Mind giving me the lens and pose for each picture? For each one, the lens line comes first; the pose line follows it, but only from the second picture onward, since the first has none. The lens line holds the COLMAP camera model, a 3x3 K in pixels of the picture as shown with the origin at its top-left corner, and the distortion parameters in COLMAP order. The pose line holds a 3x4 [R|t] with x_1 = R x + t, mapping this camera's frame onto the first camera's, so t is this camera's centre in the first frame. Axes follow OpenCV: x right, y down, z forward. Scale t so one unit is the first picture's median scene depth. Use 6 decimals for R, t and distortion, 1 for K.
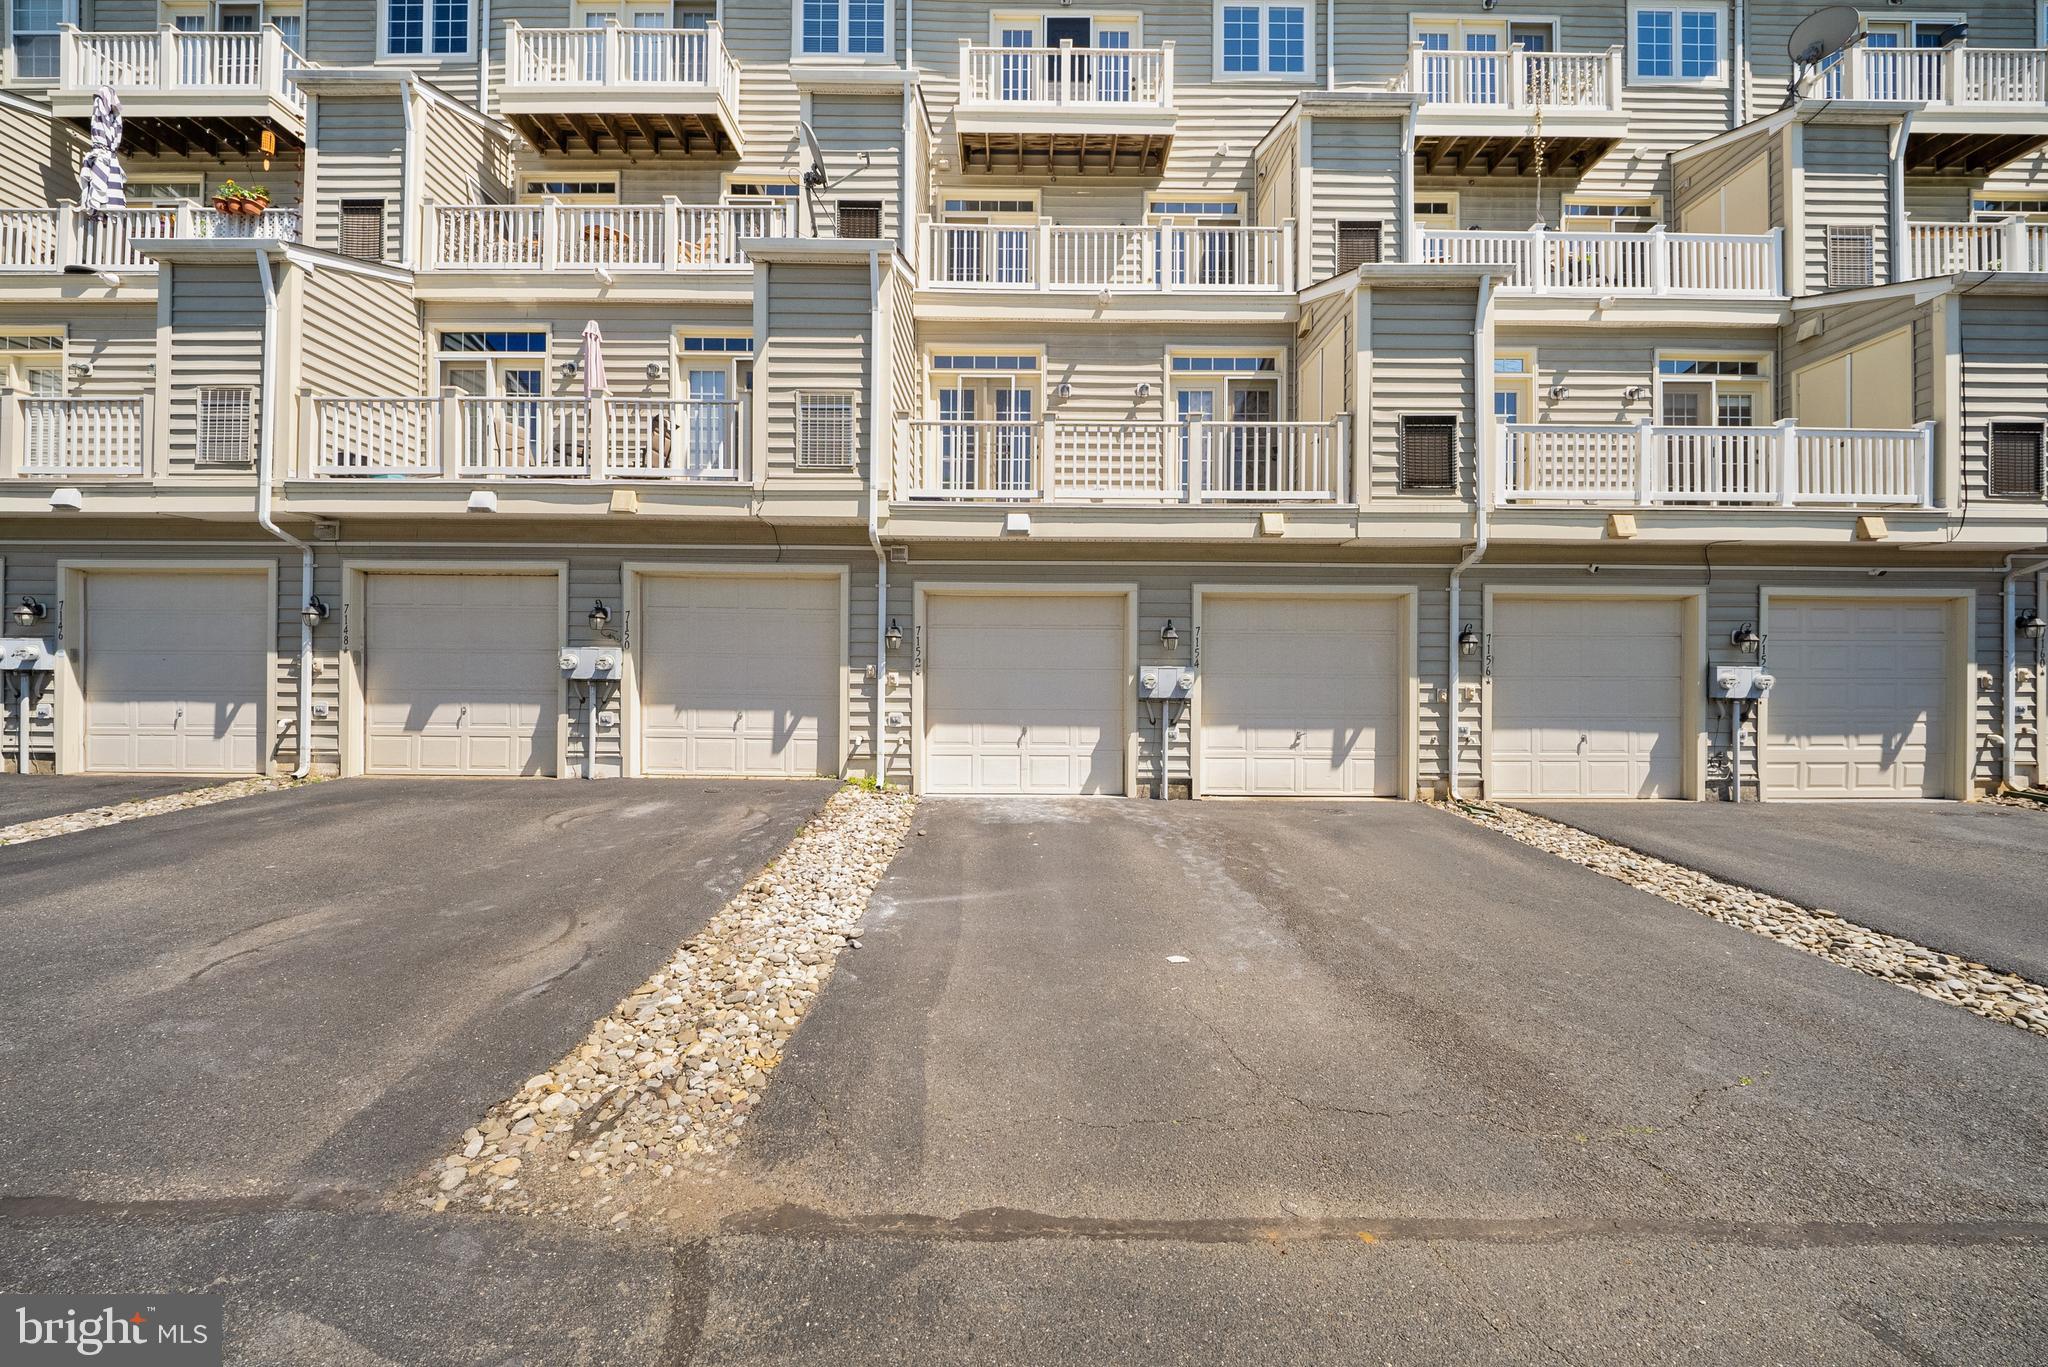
lens RADIAL K [[731.1, 0, 1024.0], [0, 731.1, 683.5], [0, 0, 1]] dist [0.009713, -0.007096]
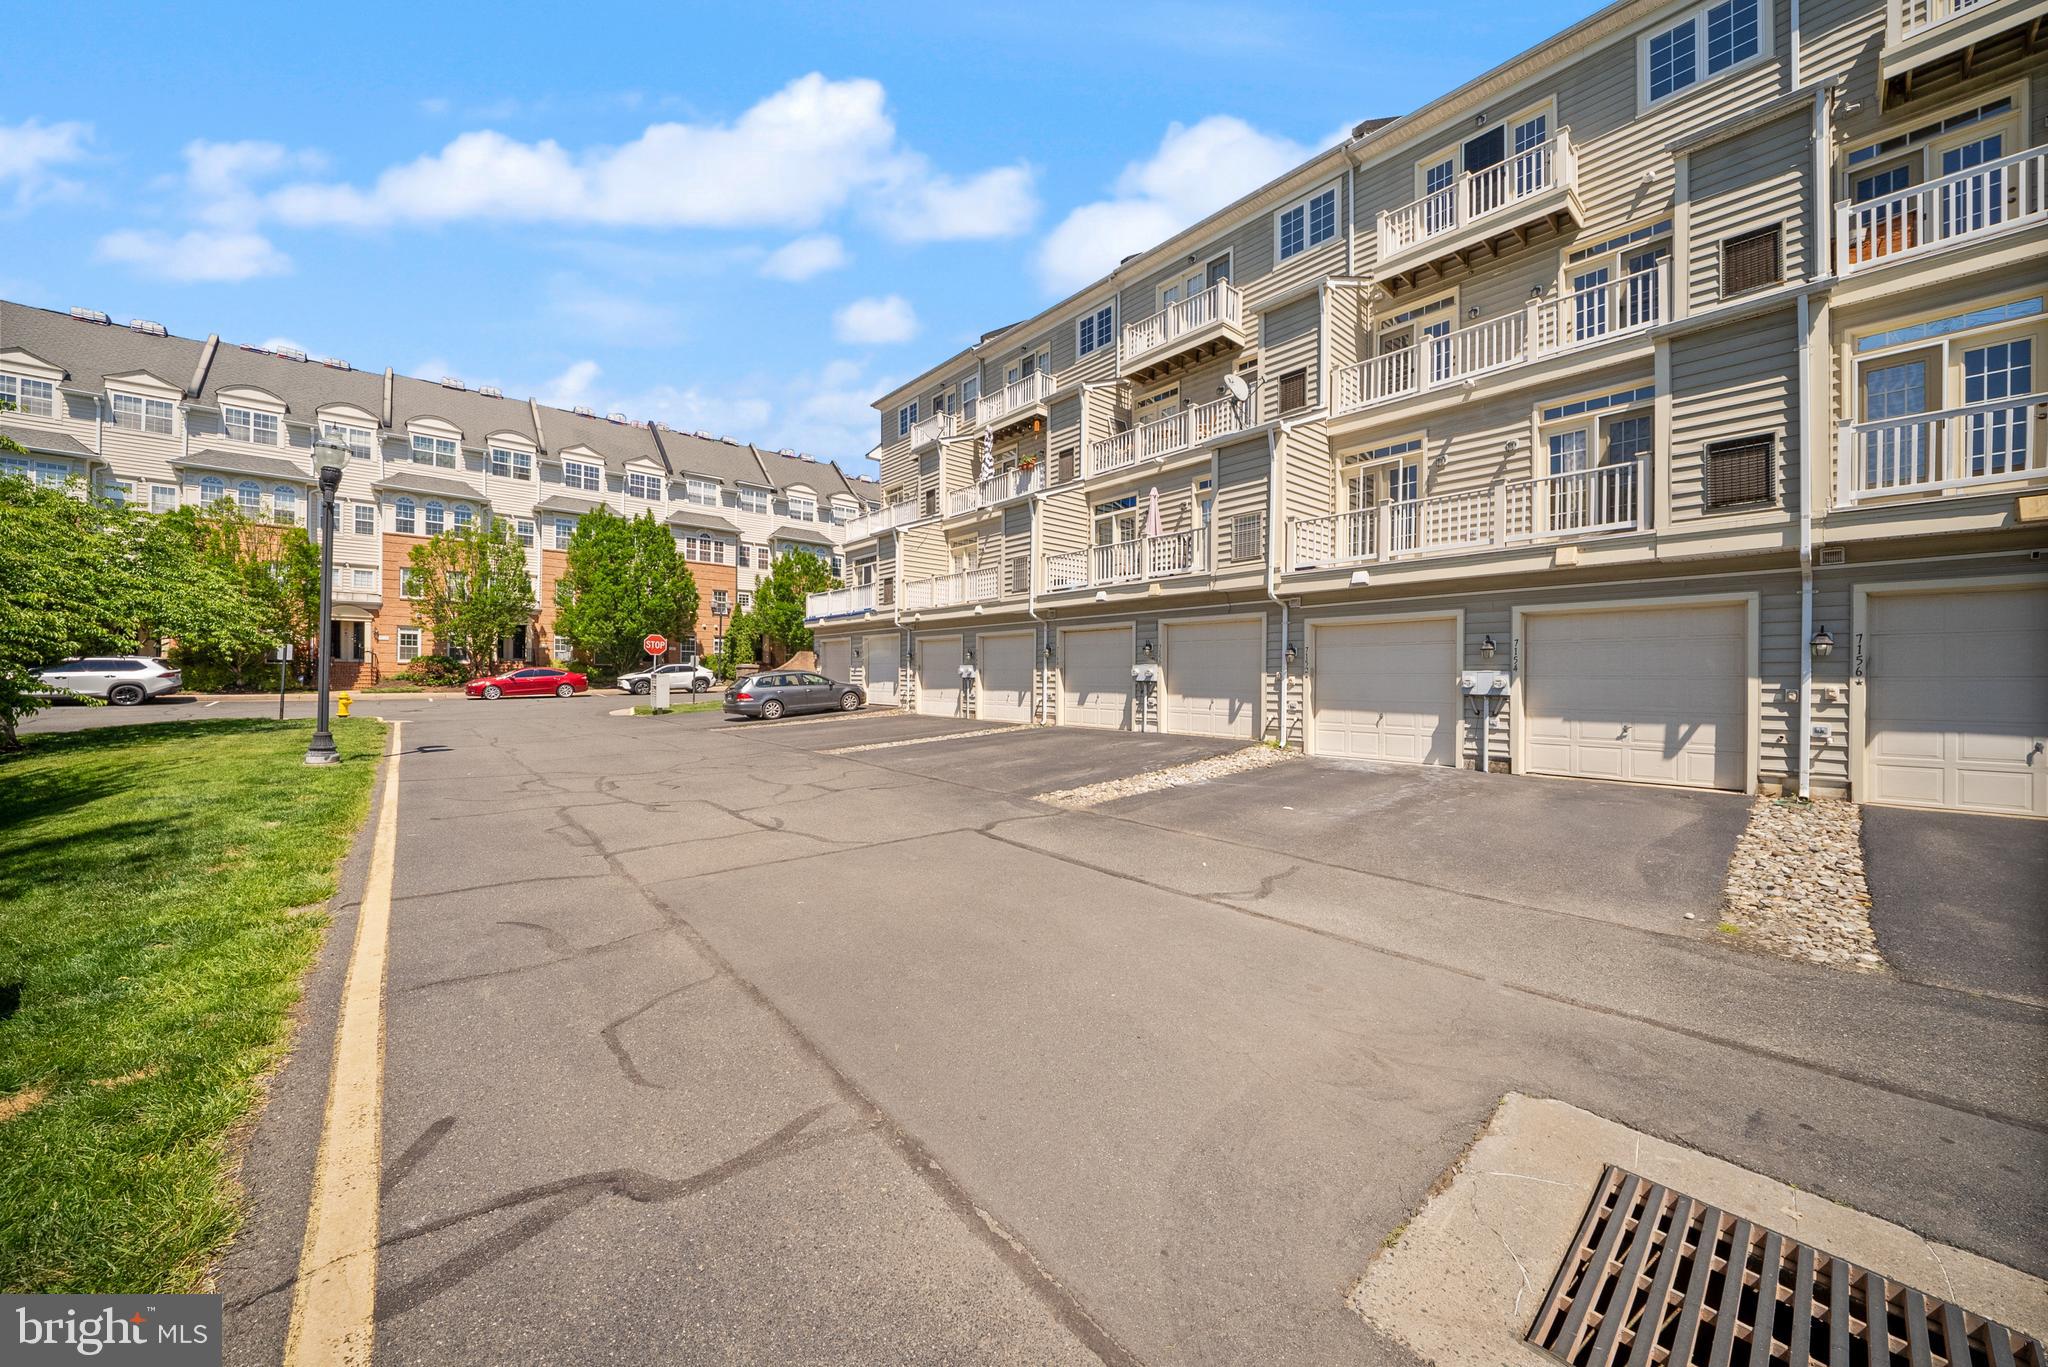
lens RADIAL K [[731.1, 0, 1024.0], [0, 731.1, 683.5], [0, 0, 1]] dist [0.009713, -0.007096]
pose [[0.653155, 0.001498, -0.757223, 0.647913], [-0.001606, 0.999999, 0.000594, 0.000282], [0.757223, 0.000828, 0.653156, -0.491615]]
